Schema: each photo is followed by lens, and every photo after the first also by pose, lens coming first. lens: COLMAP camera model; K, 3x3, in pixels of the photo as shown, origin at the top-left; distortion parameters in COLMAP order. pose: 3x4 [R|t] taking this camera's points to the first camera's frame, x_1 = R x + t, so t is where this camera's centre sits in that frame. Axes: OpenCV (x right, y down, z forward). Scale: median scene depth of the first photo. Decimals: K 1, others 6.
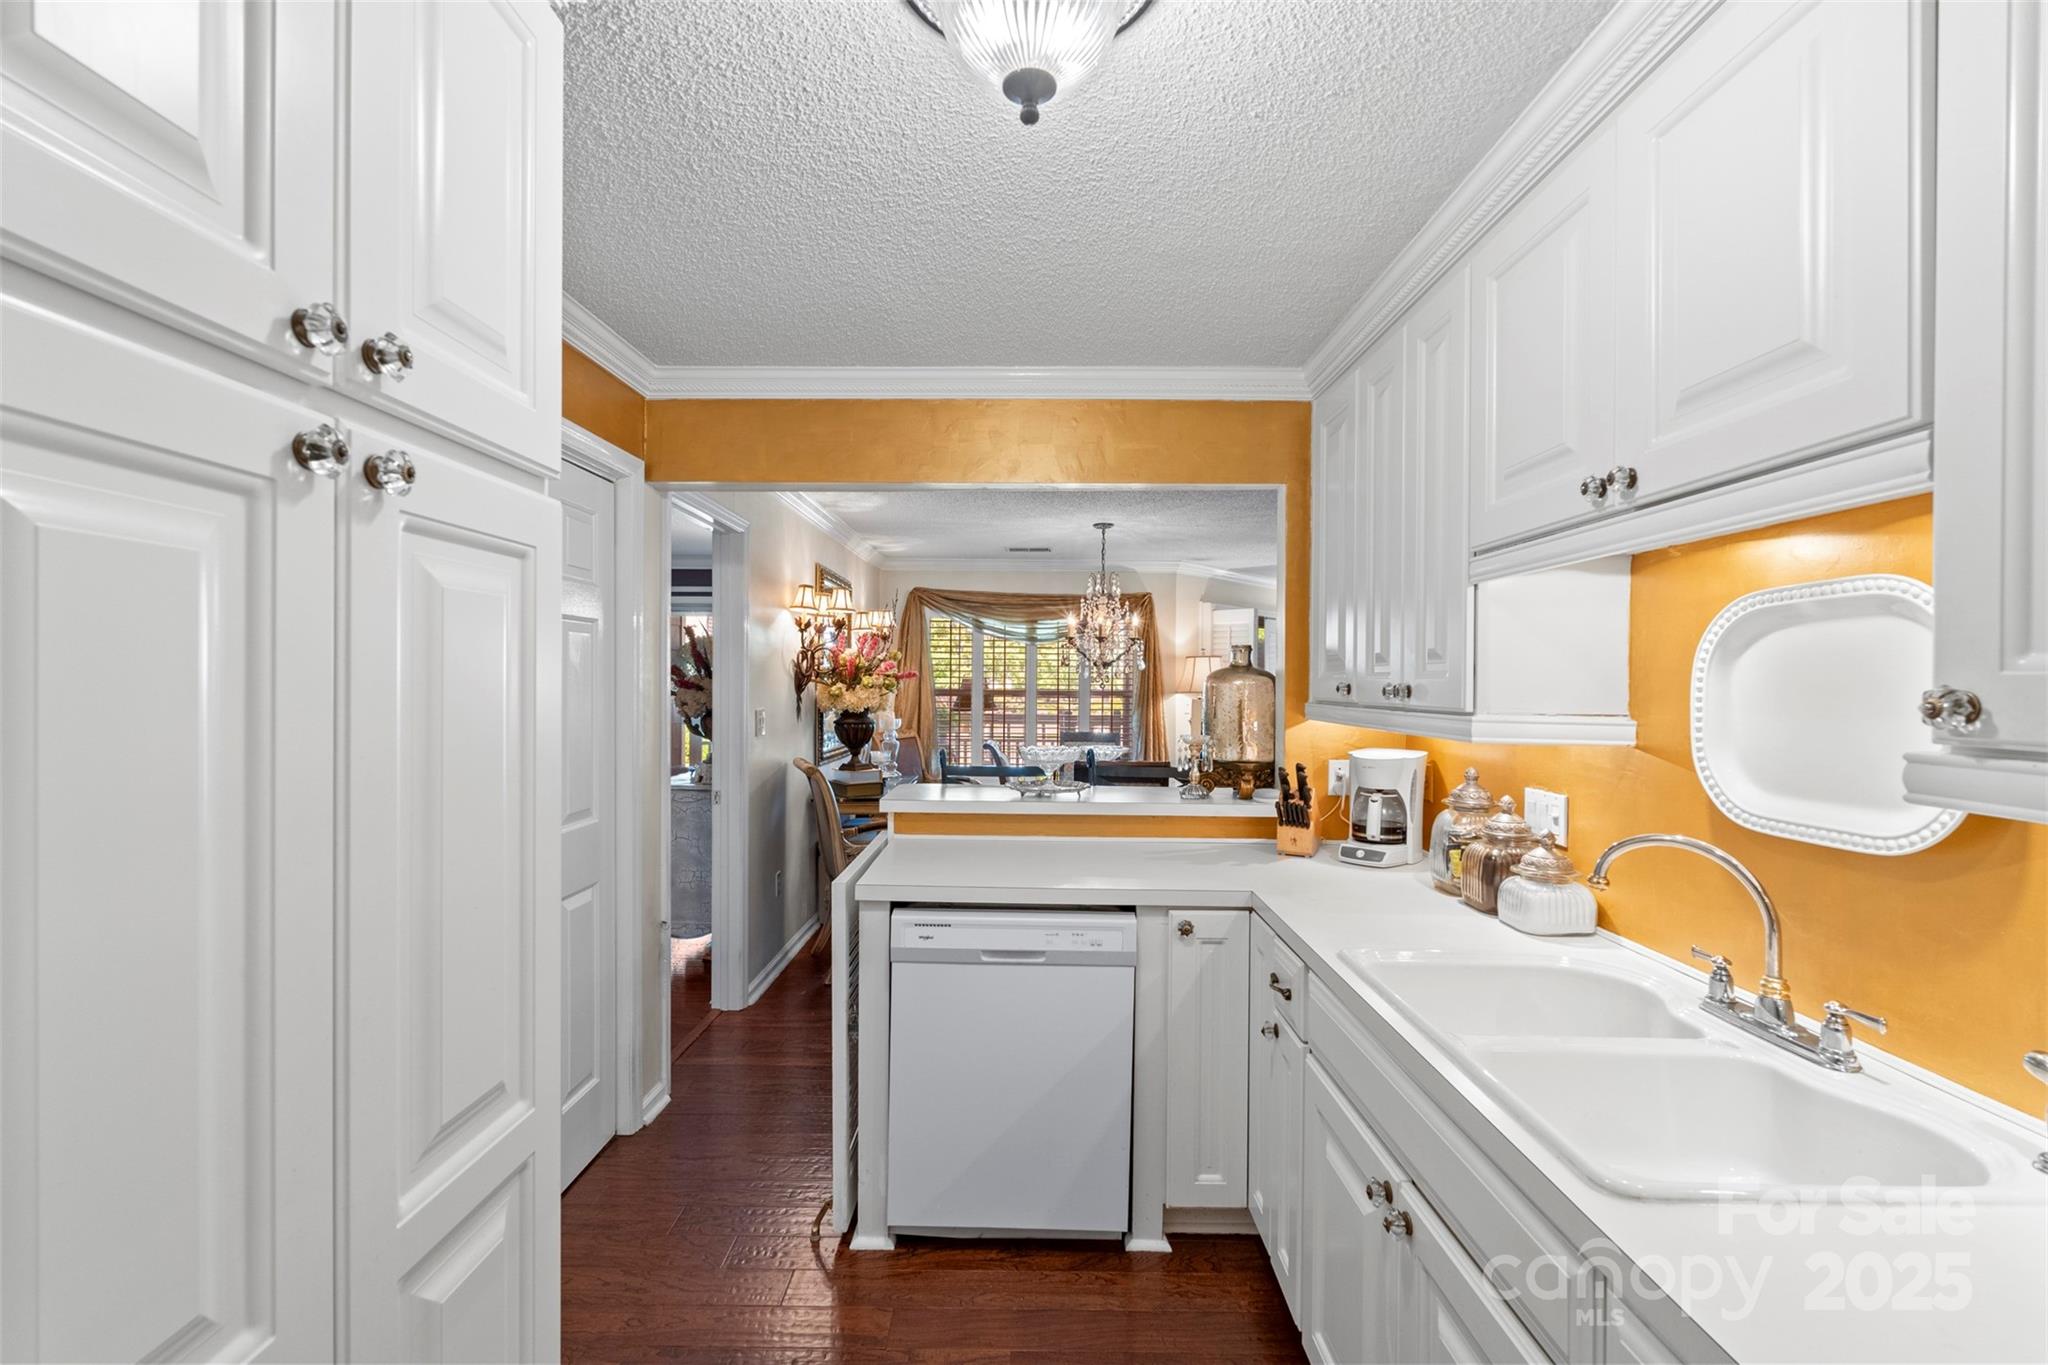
lens RADIAL K [[899.3, 0, 1028.0], [0, 899.3, 684.4], [0, 0, 1]] dist [-0.003863, 0.000133]
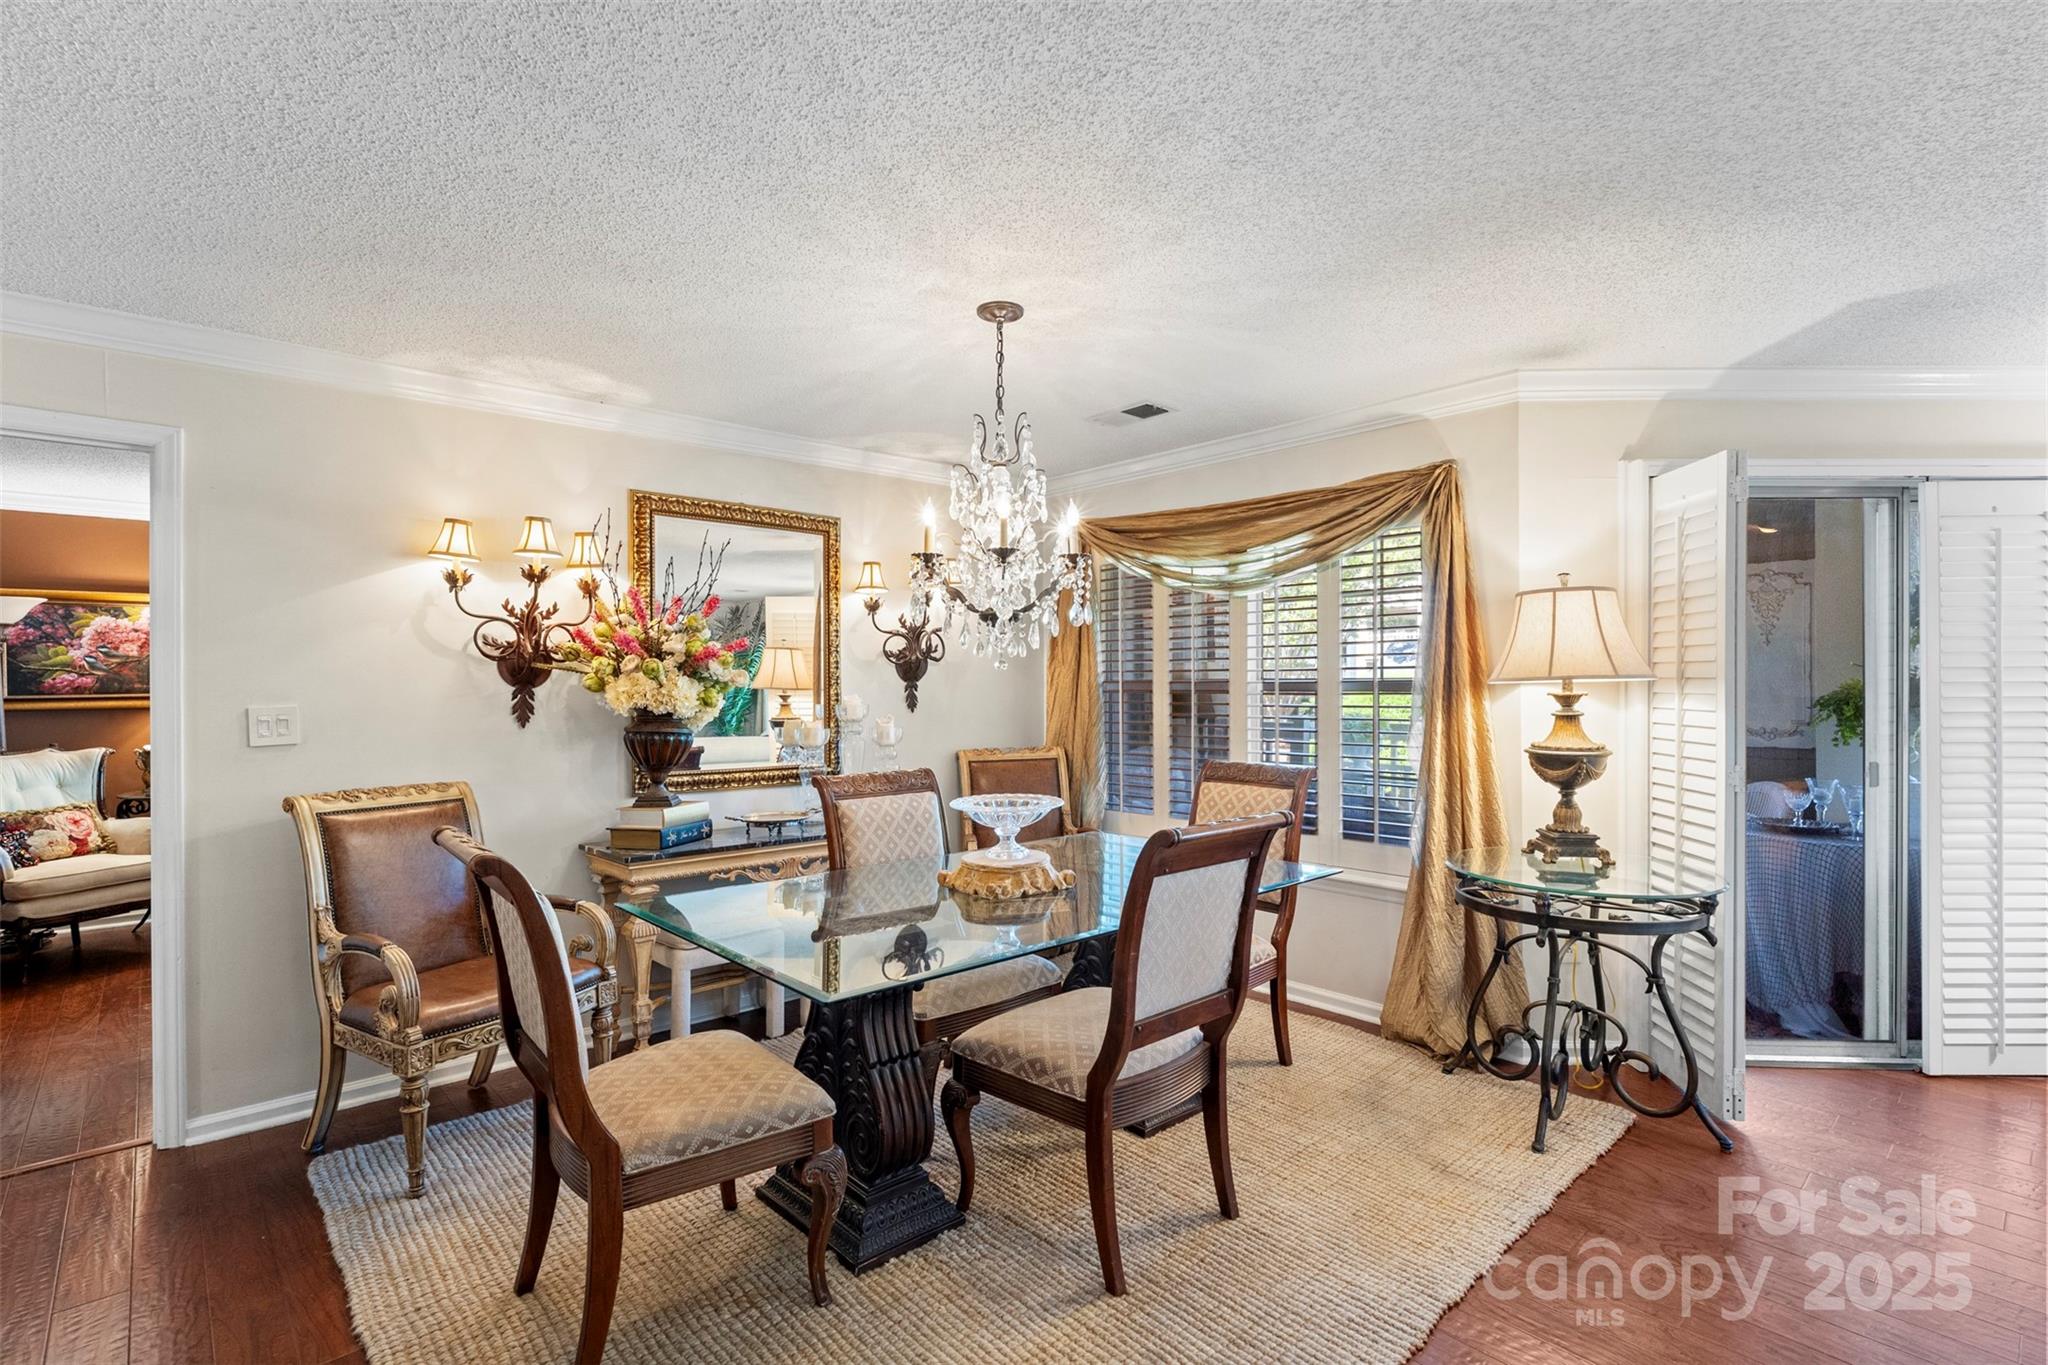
lens RADIAL K [[977.4, 0, 1022.2], [0, 977.4, 692.2], [0, 0, 1]] dist [0.008850, -0.000315]
pose [[0.668869, 0.003068, -0.743374, 1.110381], [0.003773, 0.999965, 0.007522, 0.024286], [0.743370, -0.007835, 0.668834, 1.633472]]
